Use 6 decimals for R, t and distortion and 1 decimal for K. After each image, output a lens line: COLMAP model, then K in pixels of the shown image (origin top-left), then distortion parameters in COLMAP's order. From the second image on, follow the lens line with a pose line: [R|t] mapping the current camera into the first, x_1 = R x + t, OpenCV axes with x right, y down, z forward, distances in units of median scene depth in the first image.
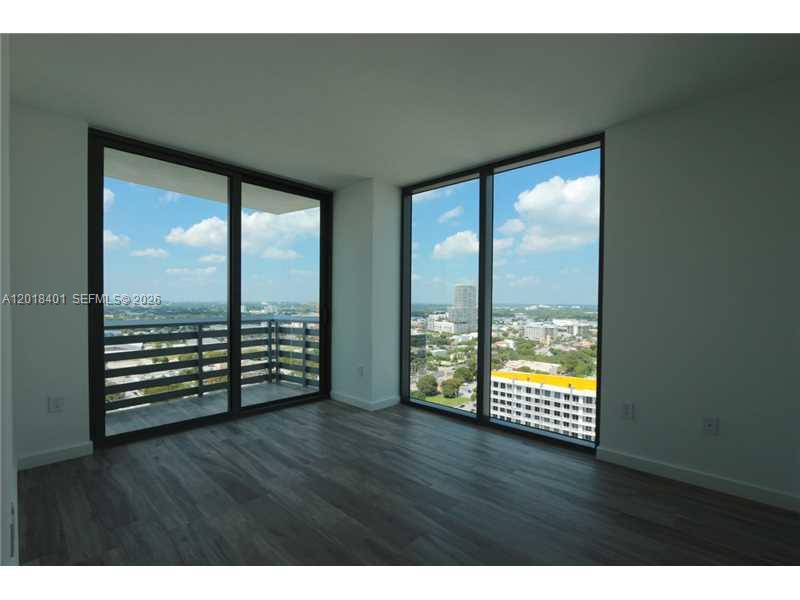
lens RADIAL K [[367.1, 0, 412.0], [0, 367.1, 305.0], [0, 0, 1]] dist [-0.012706, -0.000103]
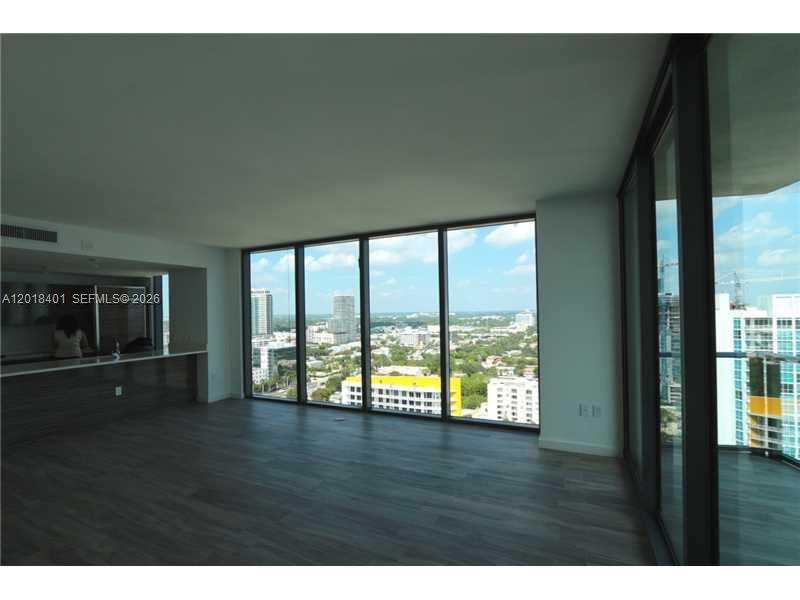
lens RADIAL K [[367.1, 0, 407.5], [0, 367.1, 313.8], [0, 0, 1]] dist [-0.012706, -0.000103]
pose [[0.957317, -0.030029, 0.287476, 0.035503], [0.030952, 0.999520, 0.001334, -0.000057], [-0.287378, 0.007621, 0.957787, -0.034308]]
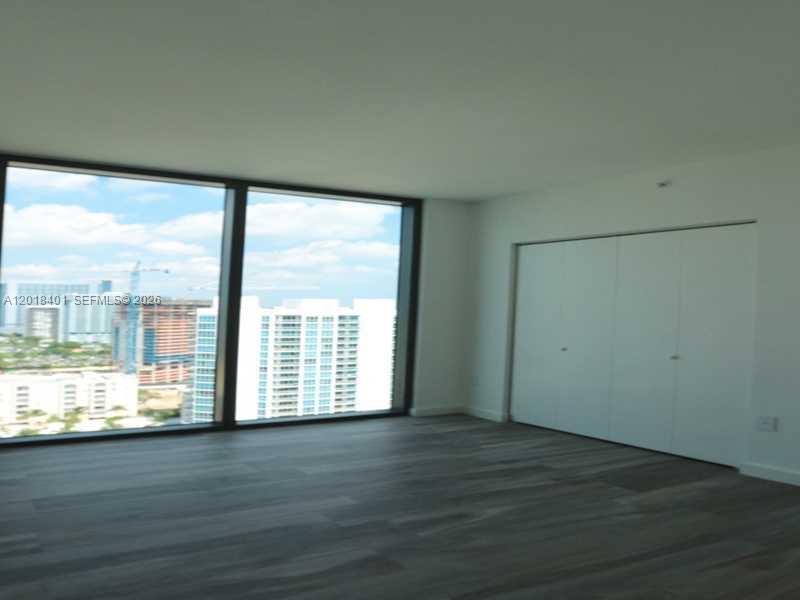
lens RADIAL K [[309.3, 0, 412.0], [0, 309.3, 313.7], [0, 0, 1]] dist [0.003560, 0.000500]
pose [[0.542934, -0.025216, 0.839396, 0.173674], [0.005999, 0.999640, 0.026149, 0.003040], [-0.839754, -0.009161, 0.542890, -0.160624]]
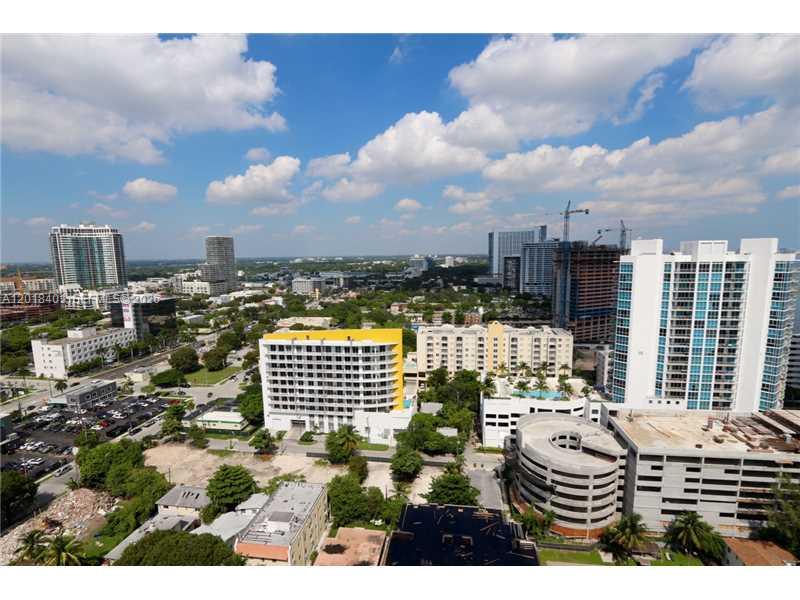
lens RADIAL K [[389.8, 0, 401.3], [0, 389.8, 300.8], [0, 0, 1]] dist [-0.016023, 0.002698]
pose [[0.835405, -0.088946, 0.542391, -0.007893], [0.029325, 0.992626, 0.117613, -0.001169], [-0.548853, -0.082349, 0.831853, 0.015656]]
